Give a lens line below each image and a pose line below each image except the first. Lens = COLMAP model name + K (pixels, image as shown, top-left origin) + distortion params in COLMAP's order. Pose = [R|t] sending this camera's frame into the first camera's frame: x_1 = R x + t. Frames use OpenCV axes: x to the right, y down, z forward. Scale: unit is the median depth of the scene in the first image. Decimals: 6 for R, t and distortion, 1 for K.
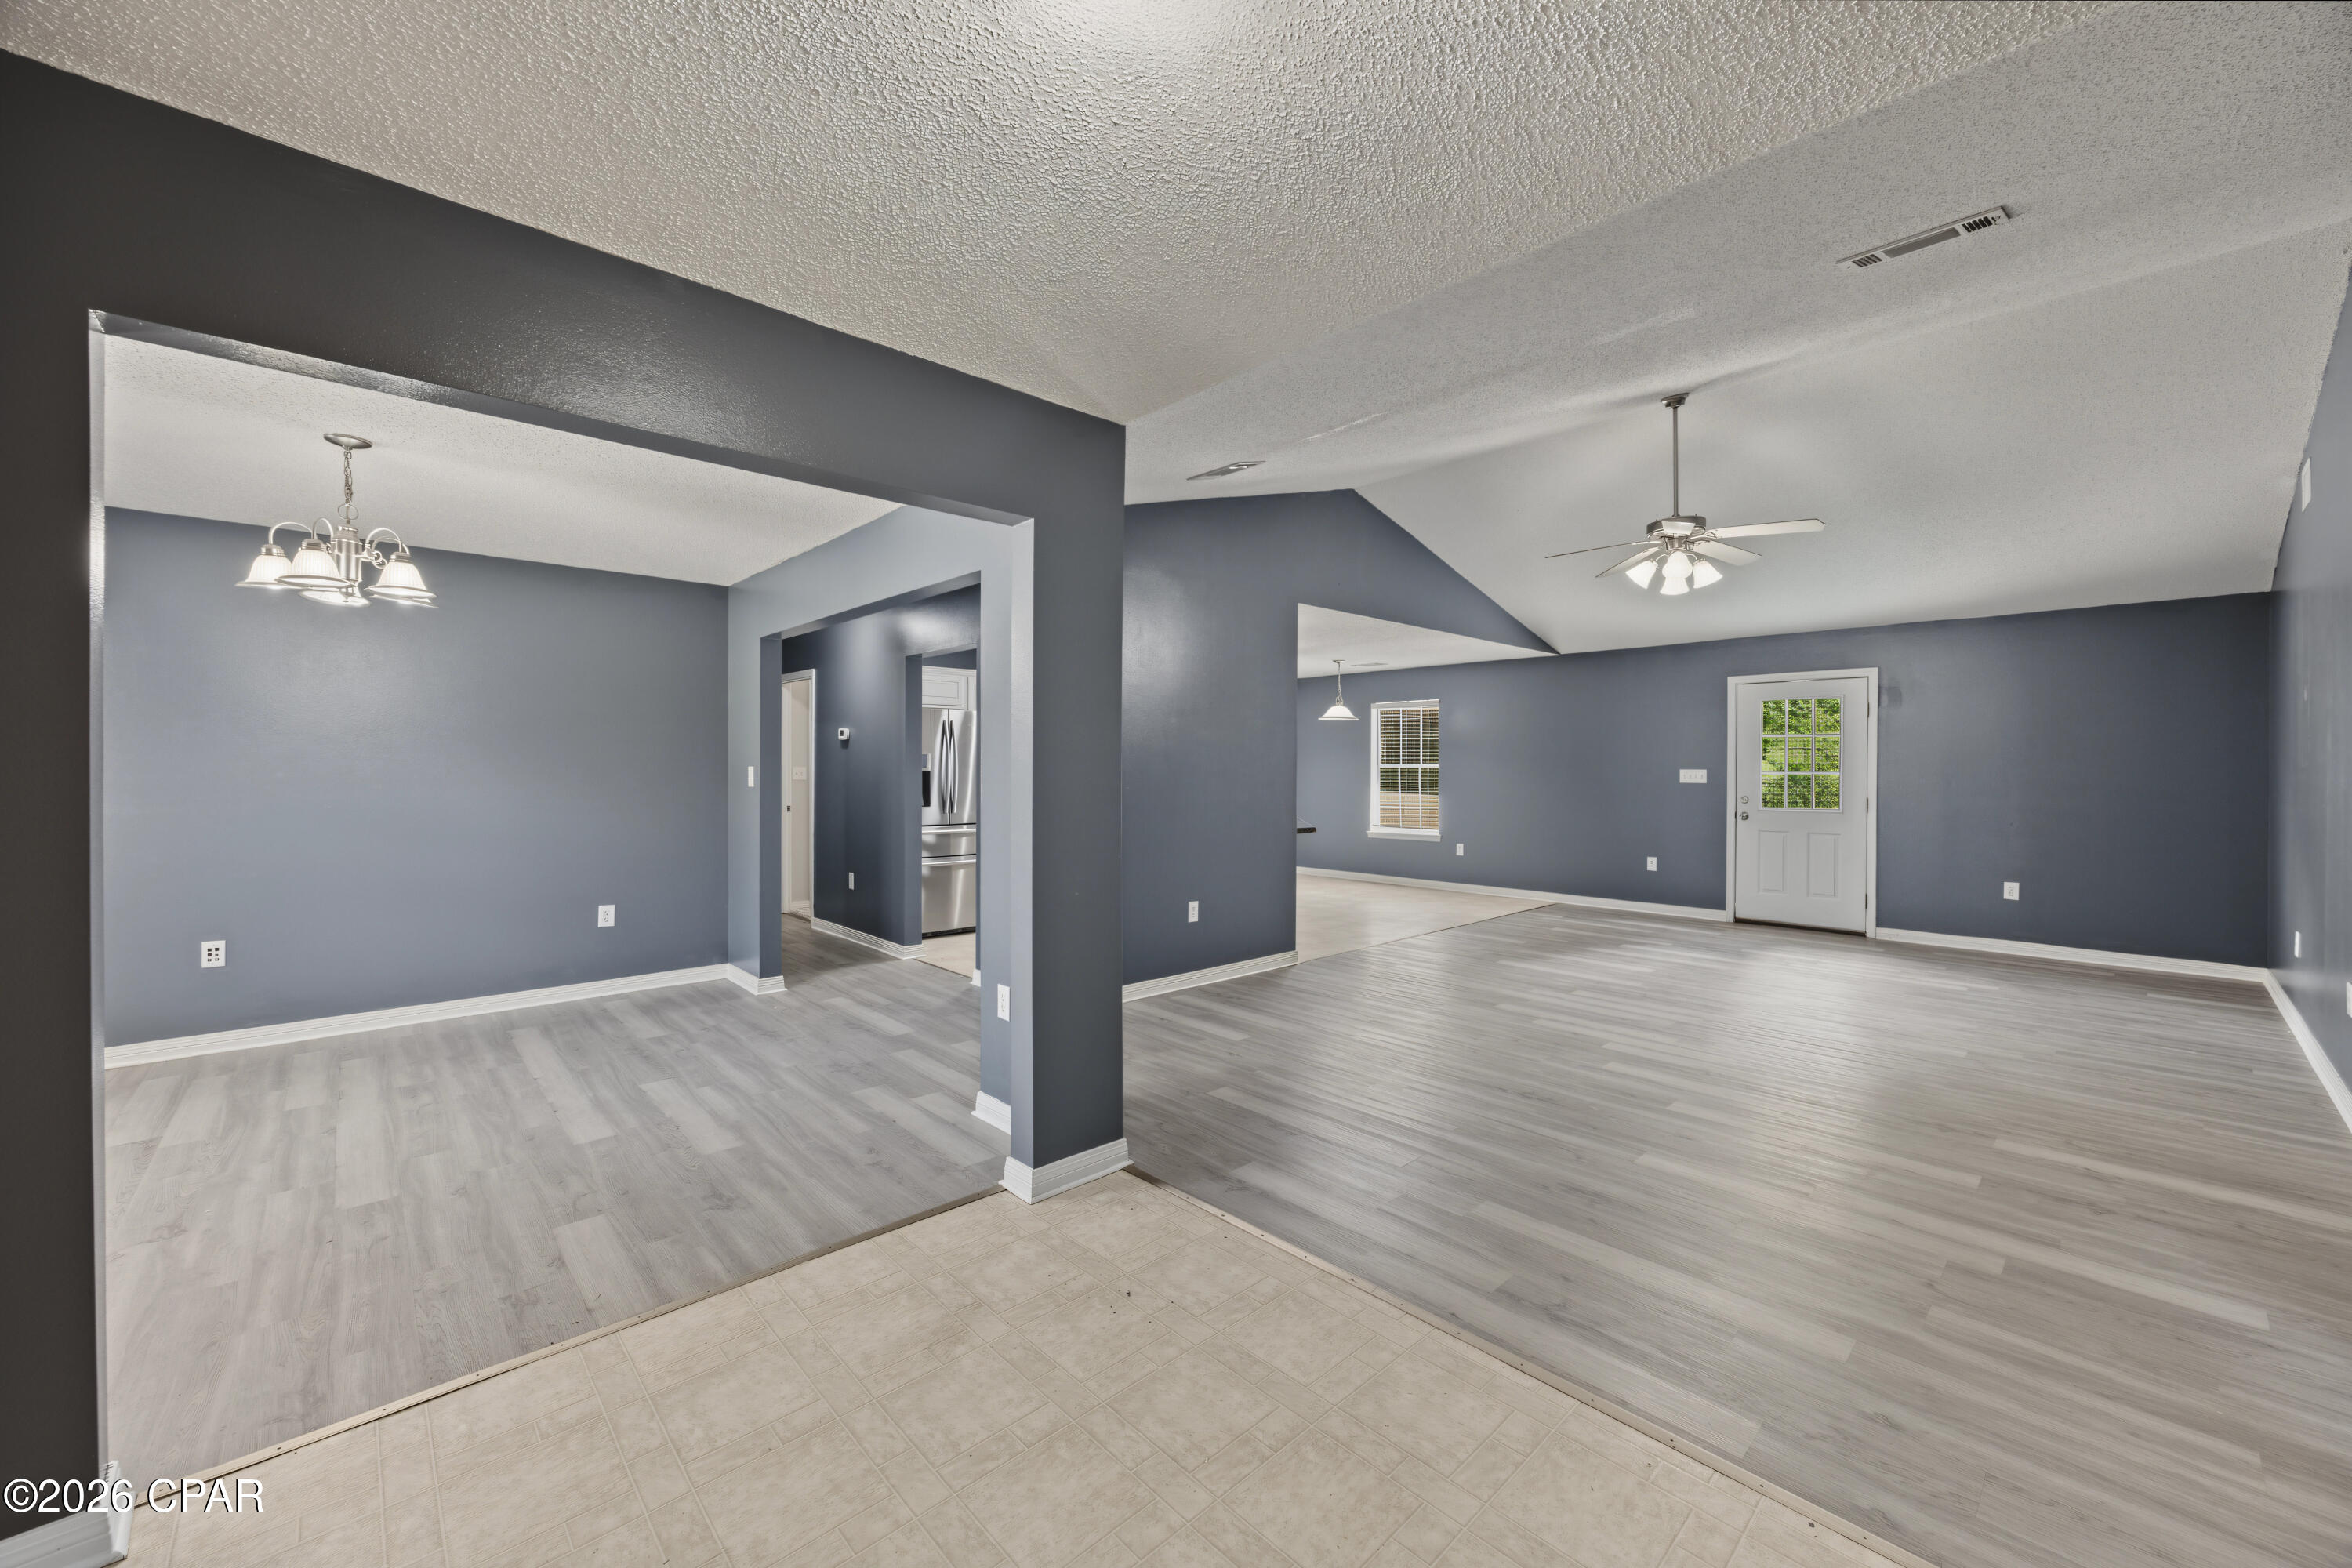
lens RADIAL K [[887.8, 0, 1205.3], [0, 887.8, 752.9], [0, 0, 1]] dist [-0.000937, 0.001182]
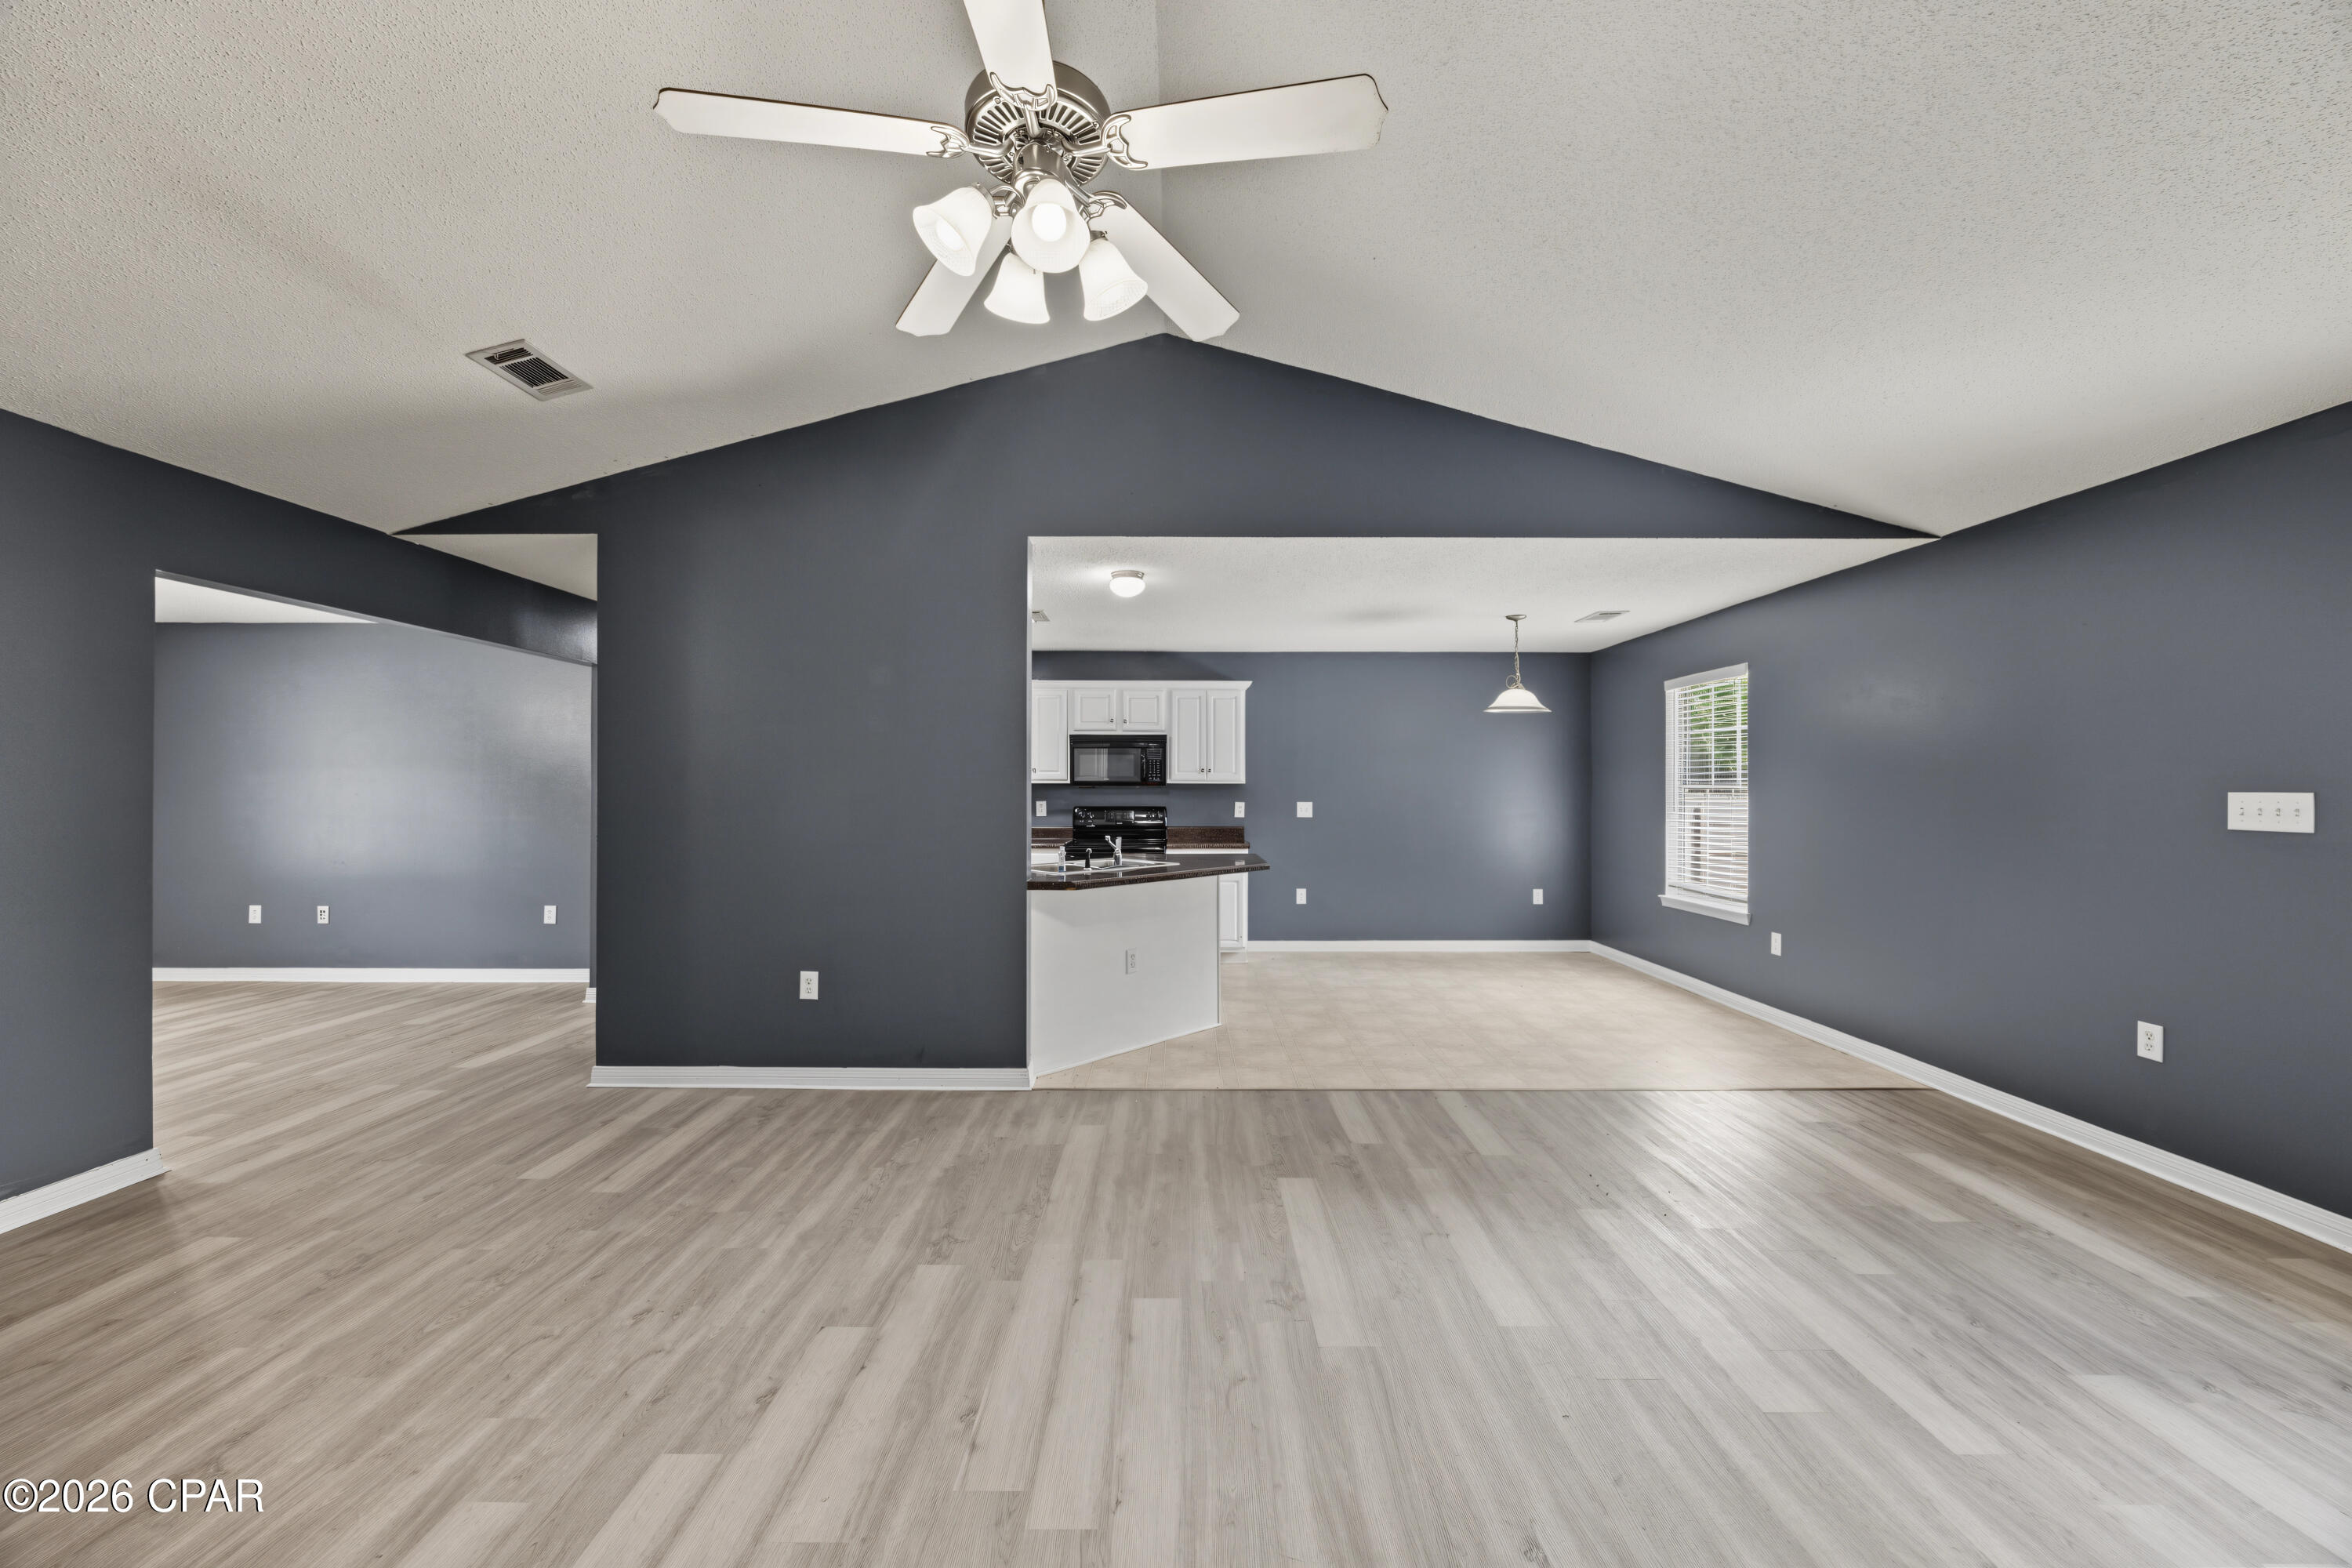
lens RADIAL K [[887.8, 0, 1215.2], [0, 887.8, 780.0], [0, 0, 1]] dist [-0.000937, 0.001182]
pose [[0.727660, -0.008035, -0.685891, 0.517972], [0.011905, 0.999929, 0.000915, 0.008929], [0.685835, -0.008831, 0.727704, 0.491561]]
